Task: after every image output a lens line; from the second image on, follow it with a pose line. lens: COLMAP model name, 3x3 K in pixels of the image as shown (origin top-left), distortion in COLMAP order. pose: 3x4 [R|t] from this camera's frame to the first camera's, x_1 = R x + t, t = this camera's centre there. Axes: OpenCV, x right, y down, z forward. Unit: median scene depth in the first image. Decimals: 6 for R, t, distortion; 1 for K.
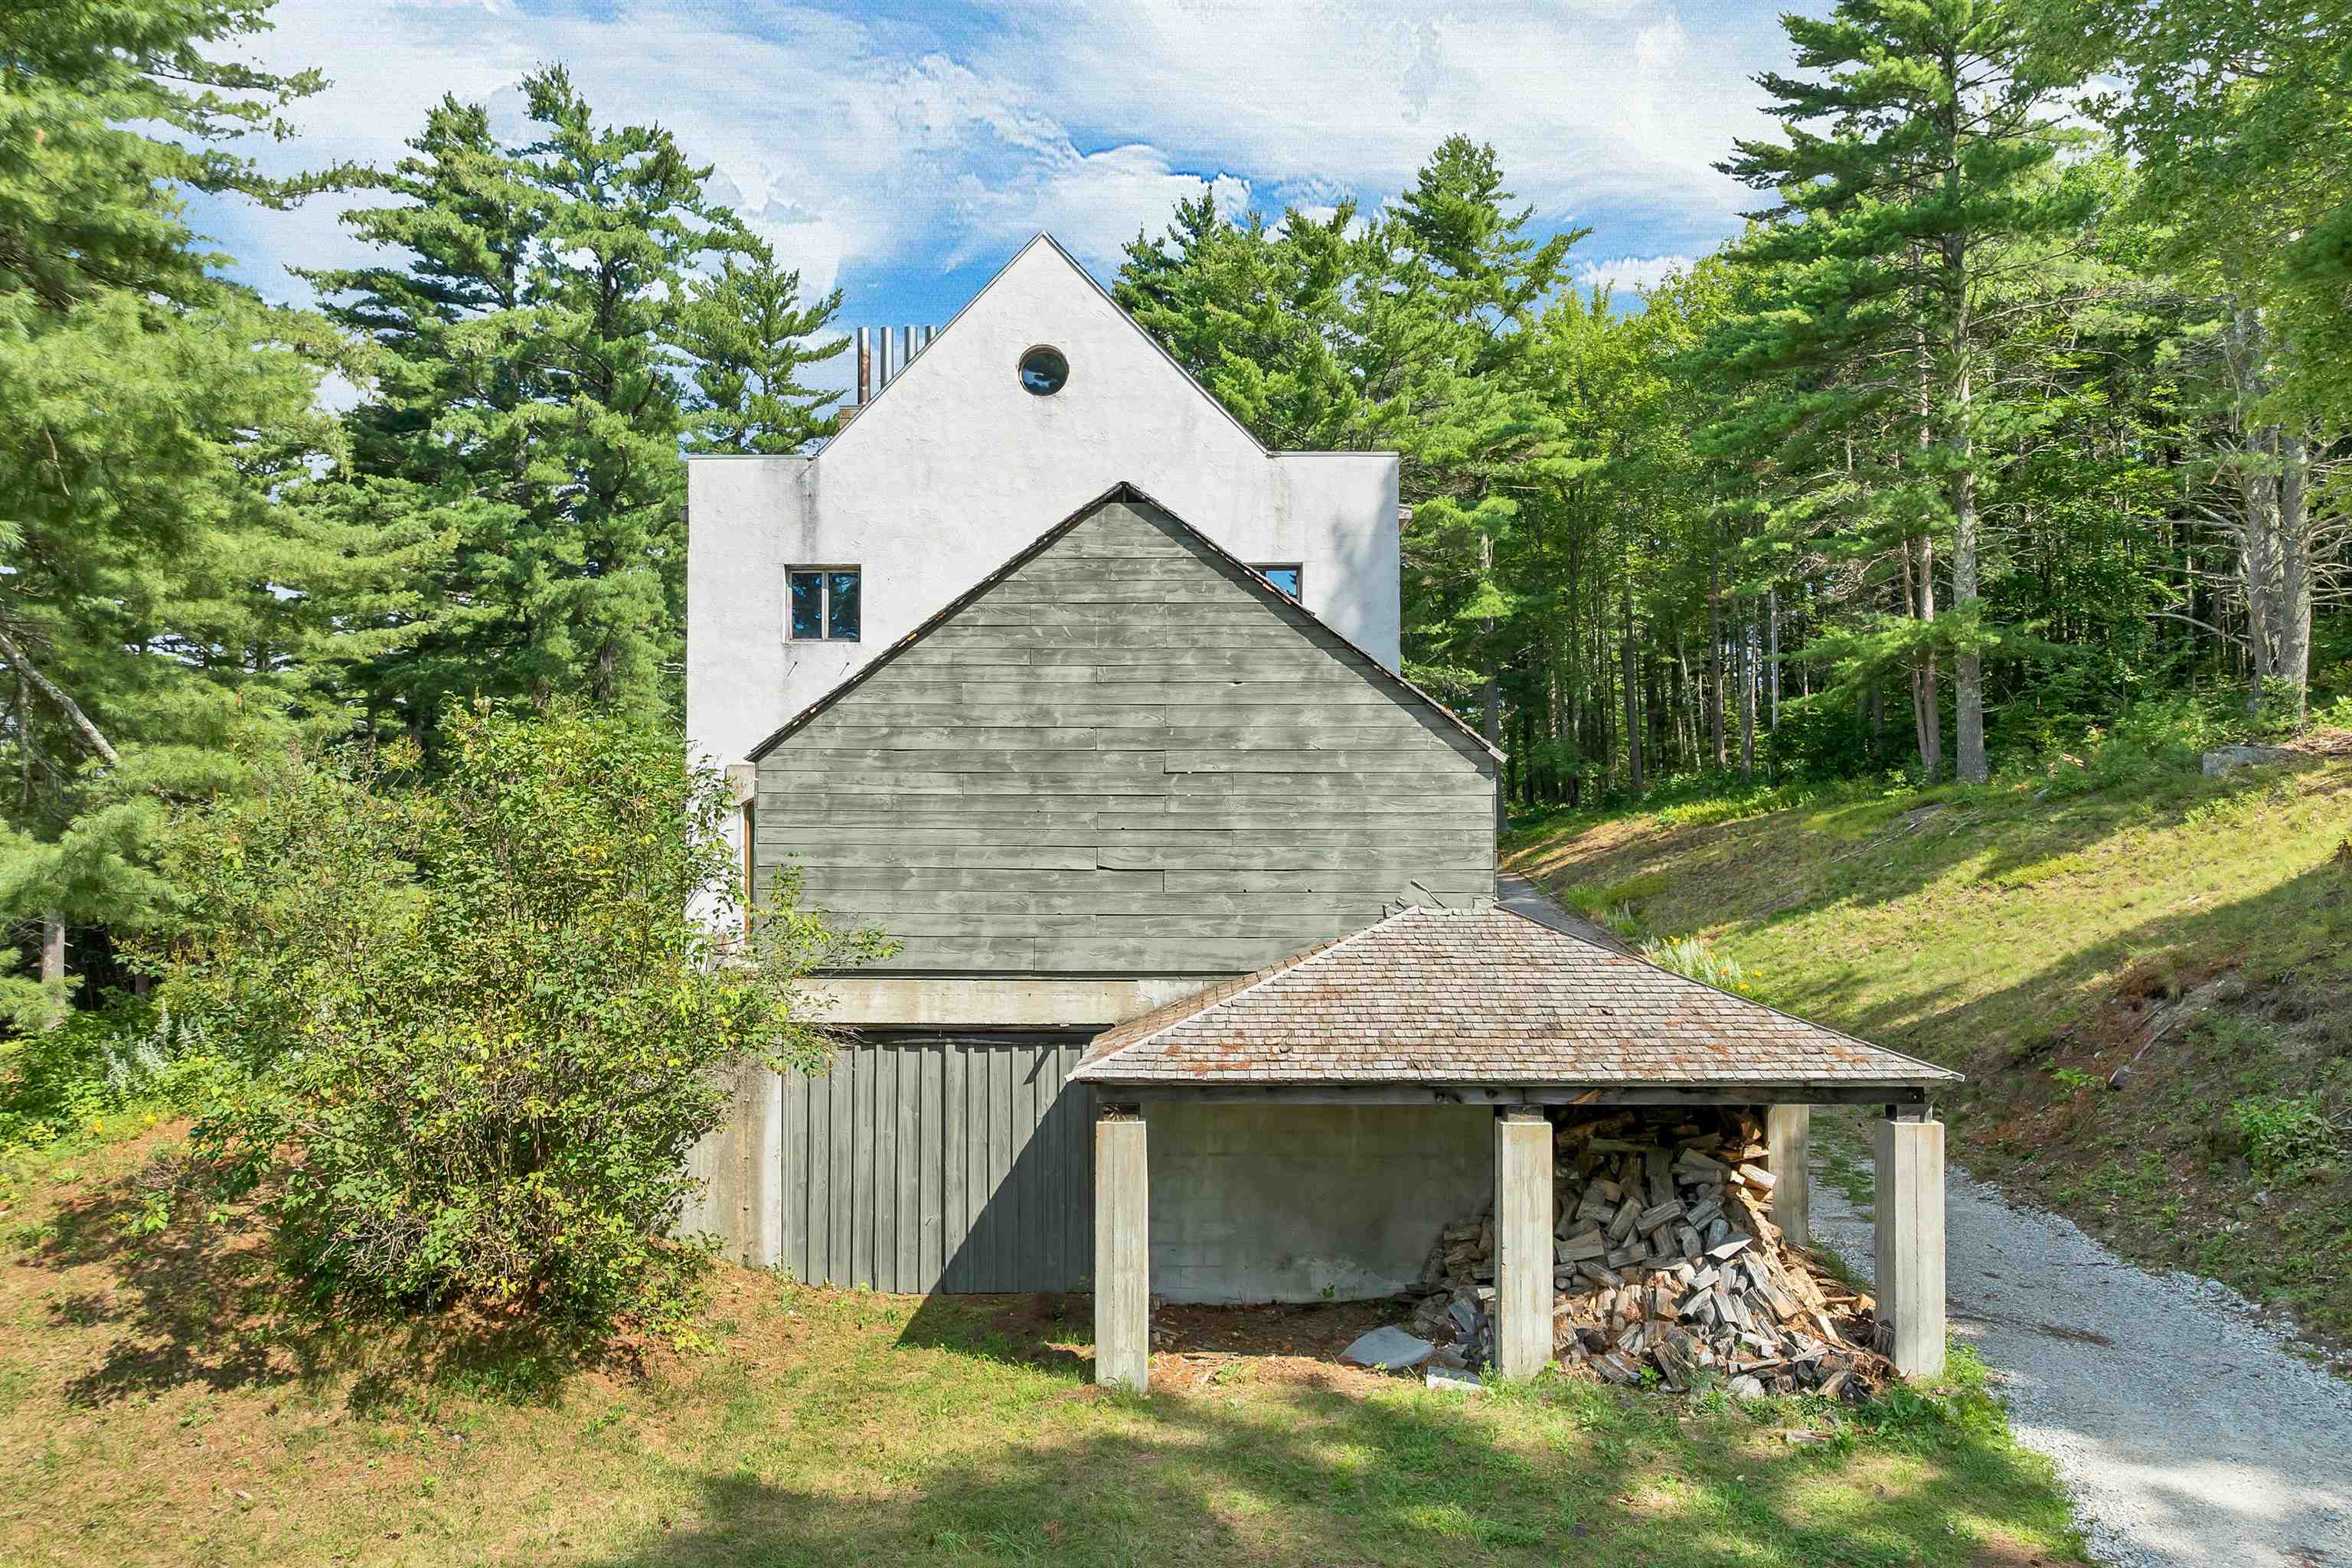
lens RADIAL K [[1683.5, 0, 1182.3], [0, 1683.5, 781.9], [0, 0, 1]] dist [-0.040064, 0.003724]
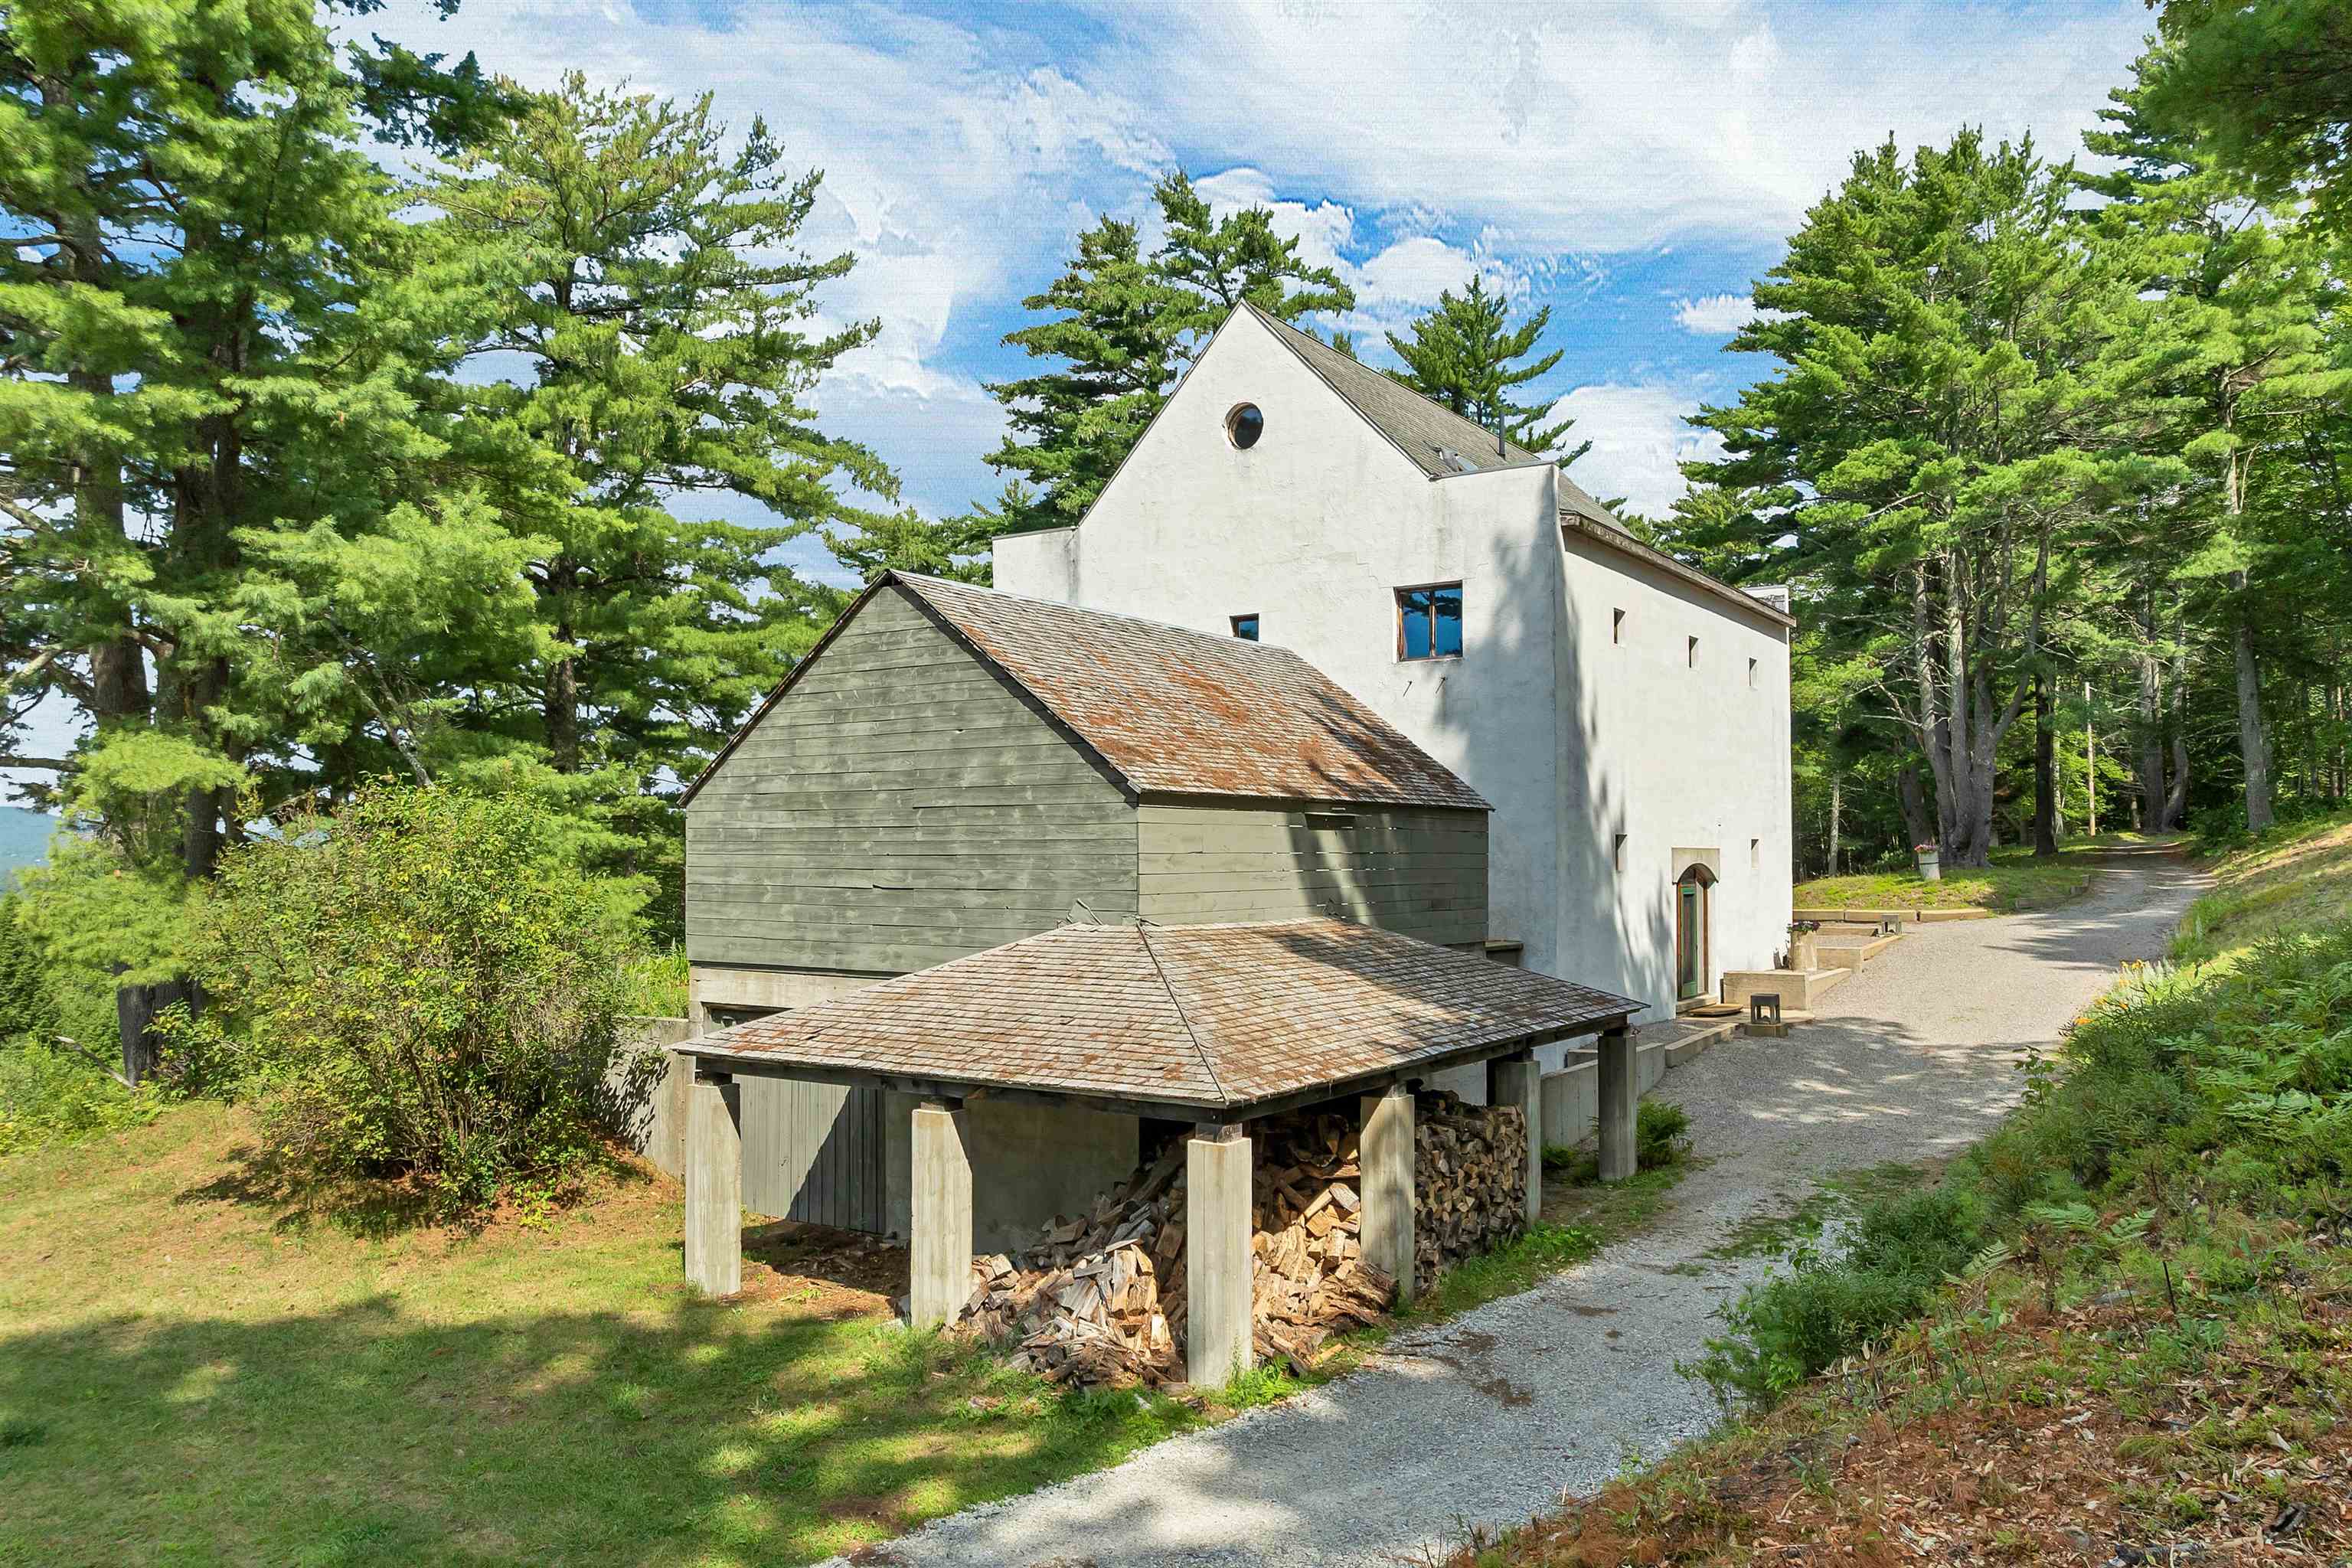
lens RADIAL K [[1683.5, 0, 1198.4], [0, 1683.5, 781.4], [0, 0, 1]] dist [-0.040064, 0.003724]
pose [[0.843595, -0.026689, -0.536316, 0.805255], [0.027160, 0.999606, -0.007024, -0.010326], [0.536293, -0.008641, 0.843988, 0.094506]]
